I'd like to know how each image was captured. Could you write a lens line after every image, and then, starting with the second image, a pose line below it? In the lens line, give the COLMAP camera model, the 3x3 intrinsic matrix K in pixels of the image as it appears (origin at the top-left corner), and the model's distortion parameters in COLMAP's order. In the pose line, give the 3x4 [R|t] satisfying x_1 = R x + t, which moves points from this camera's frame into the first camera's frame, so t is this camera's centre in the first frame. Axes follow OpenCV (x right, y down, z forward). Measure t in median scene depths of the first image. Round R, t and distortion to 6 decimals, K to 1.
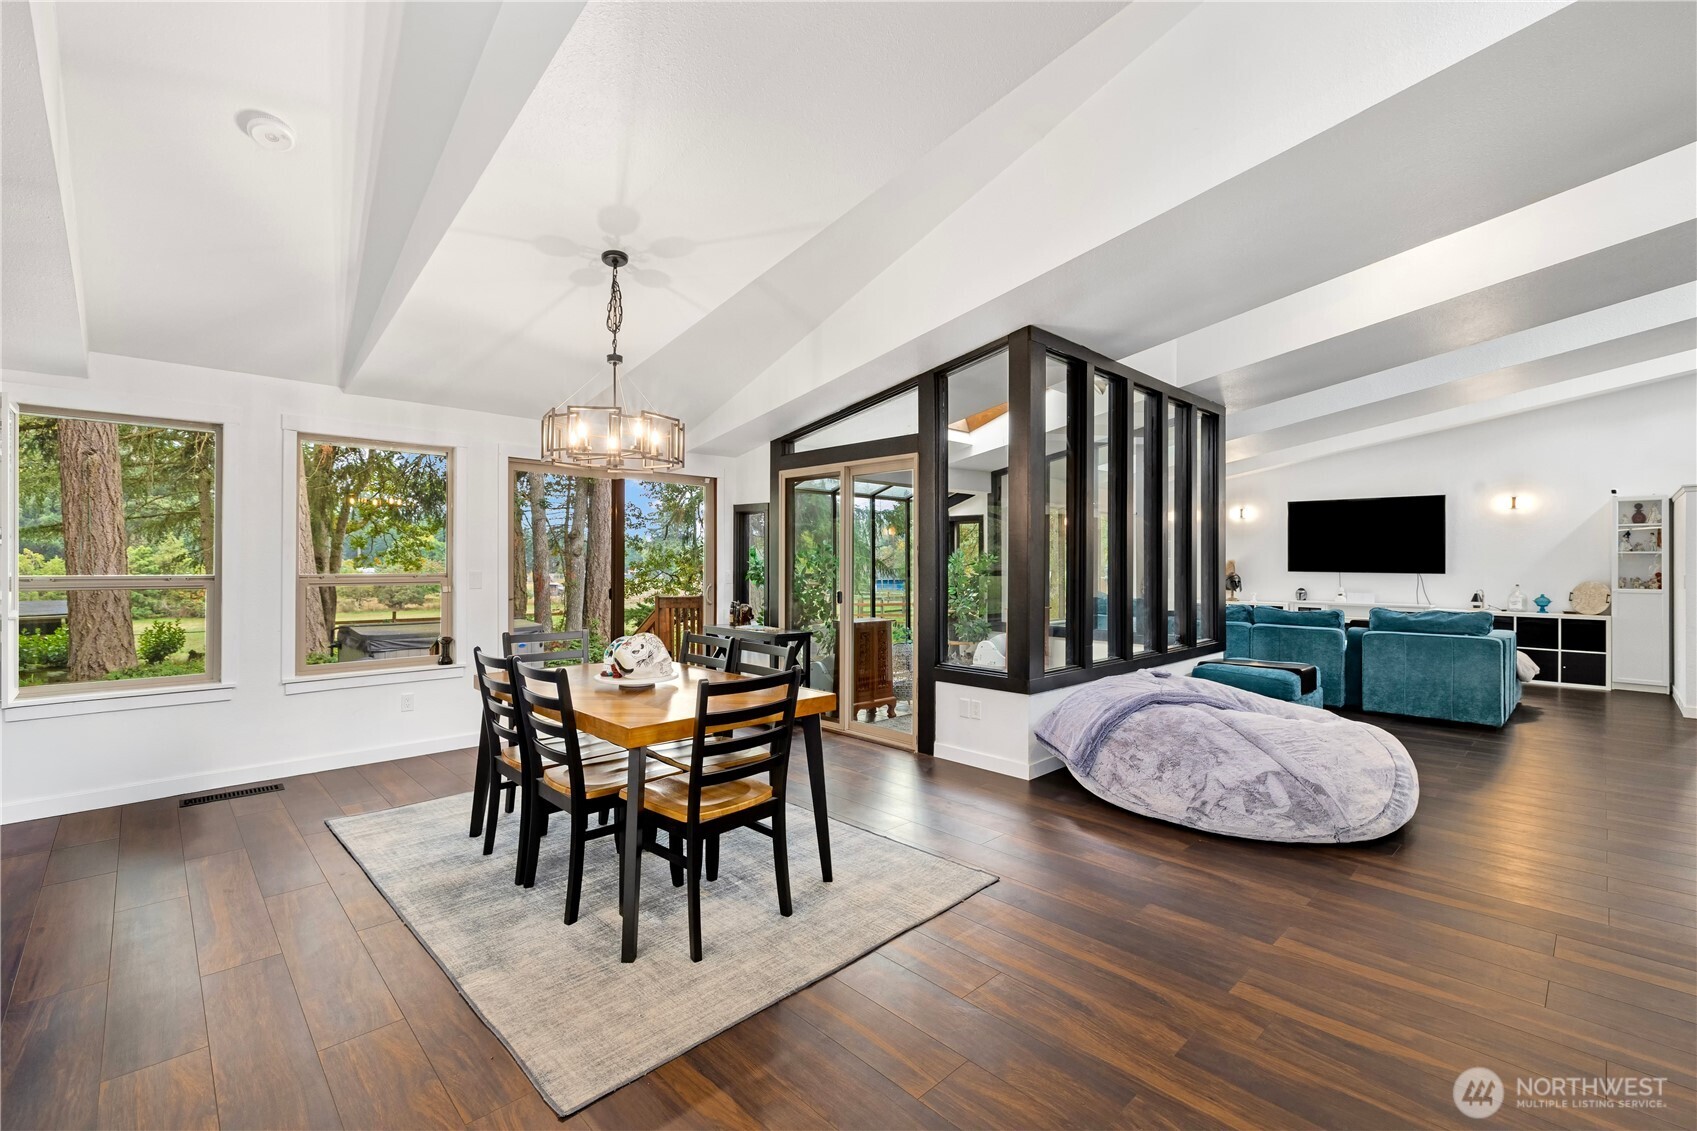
lens RADIAL K [[723.3, 0, 842.6], [0, 723.3, 562.7], [0, 0, 1]] dist [0.002332, -0.001646]
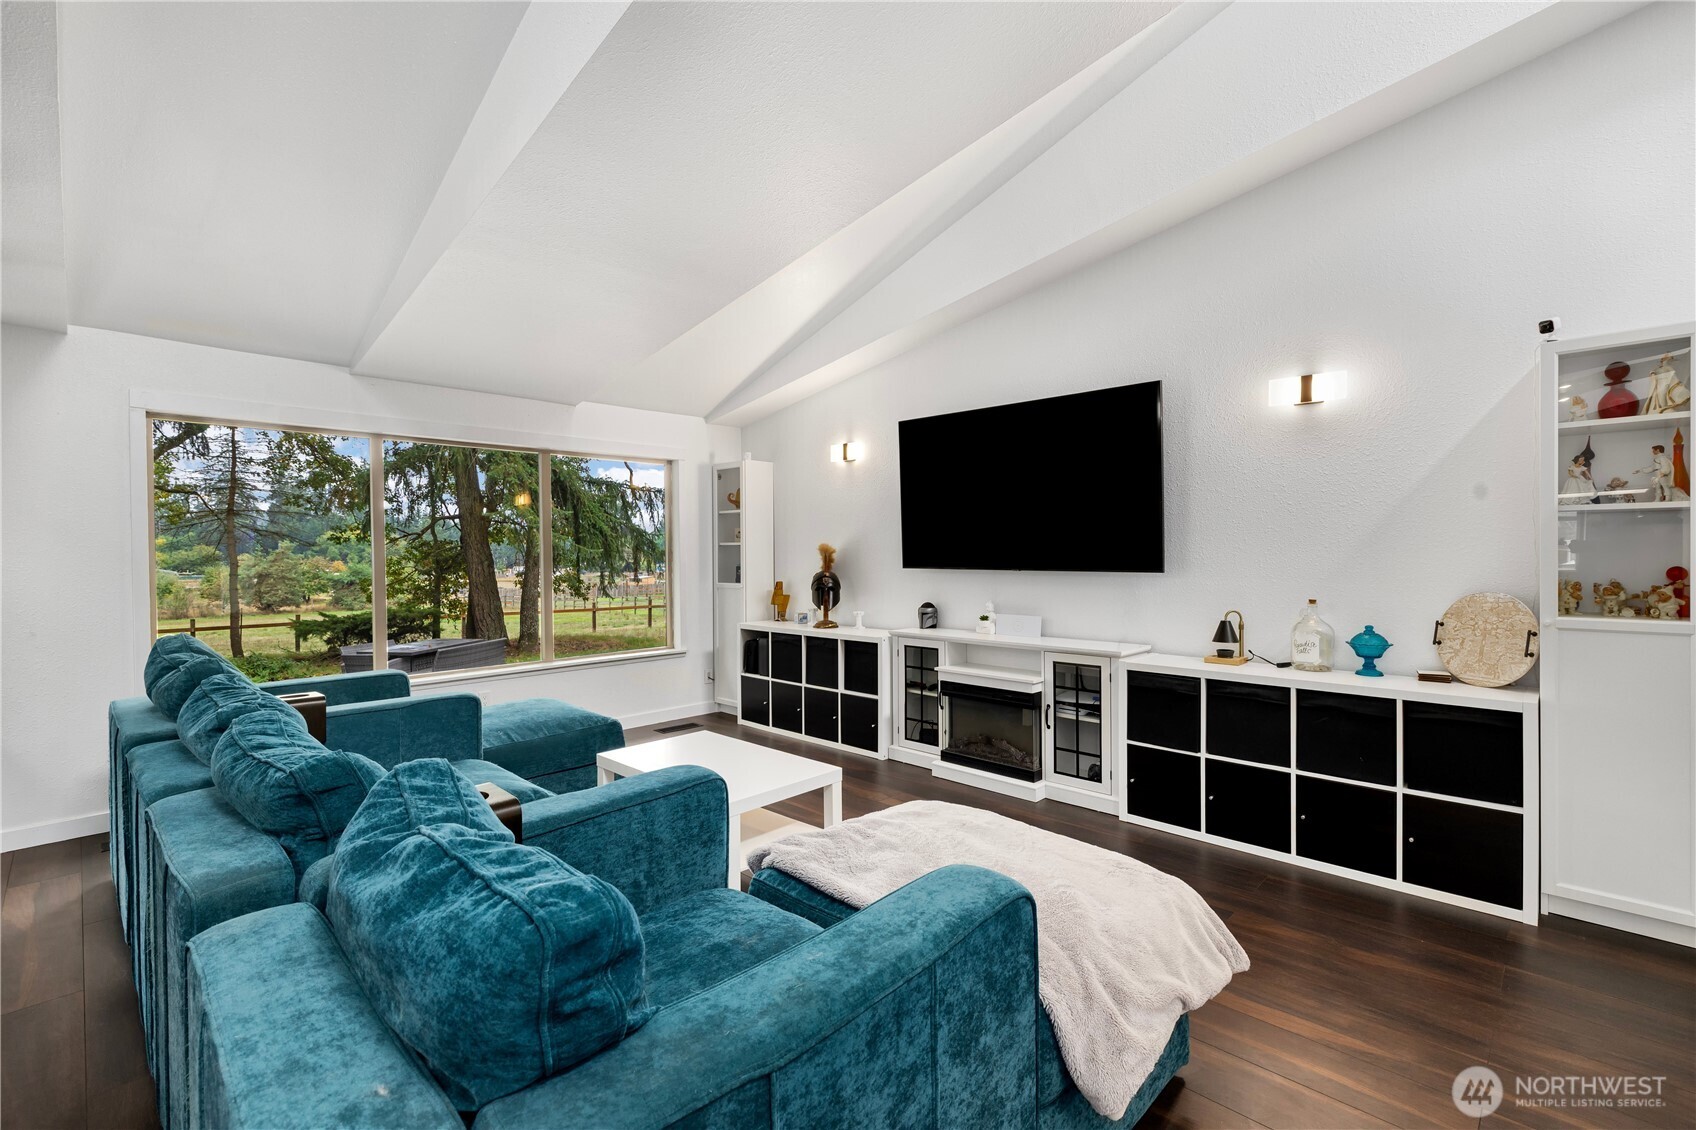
lens RADIAL K [[717.9, 0, 868.5], [0, 717.9, 566.2], [0, 0, 1]] dist [0.001536, 0.000725]
pose [[0.998046, -0.014303, 0.060829, 0.711927], [0.013205, 0.999743, 0.018415, 0.001982], [-0.061077, -0.017576, 0.997978, 0.667835]]
